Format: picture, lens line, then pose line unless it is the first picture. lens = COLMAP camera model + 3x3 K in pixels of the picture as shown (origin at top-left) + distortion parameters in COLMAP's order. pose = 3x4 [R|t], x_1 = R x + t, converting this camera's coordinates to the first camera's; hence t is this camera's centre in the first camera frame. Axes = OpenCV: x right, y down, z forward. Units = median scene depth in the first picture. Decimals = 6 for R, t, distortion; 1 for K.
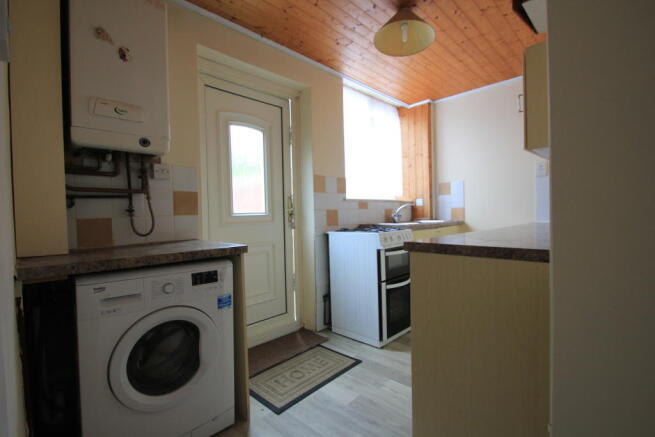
lens RADIAL K [[306.7, 0, 329.4], [0, 306.7, 217.4], [0, 0, 1]] dist [-0.005135, -0.003184]
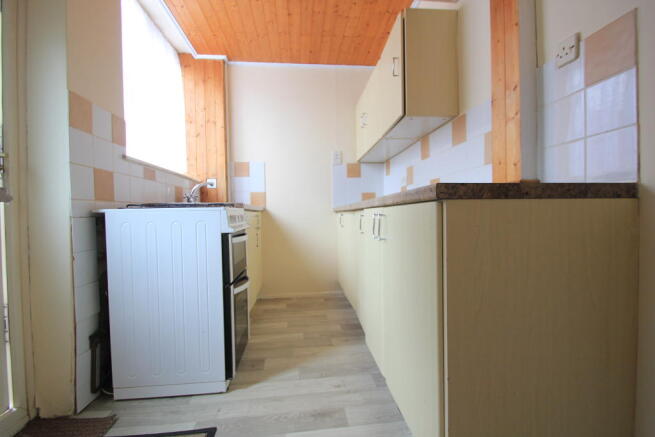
lens RADIAL K [[306.7, 0, 330.3], [0, 306.7, 219.8], [0, 0, 1]] dist [-0.005135, -0.003184]
pose [[0.638130, 0.001838, 0.769927, -0.149529], [0.008267, 0.999923, -0.009239, 0.069762], [-0.769884, 0.012261, 0.638066, 0.361125]]
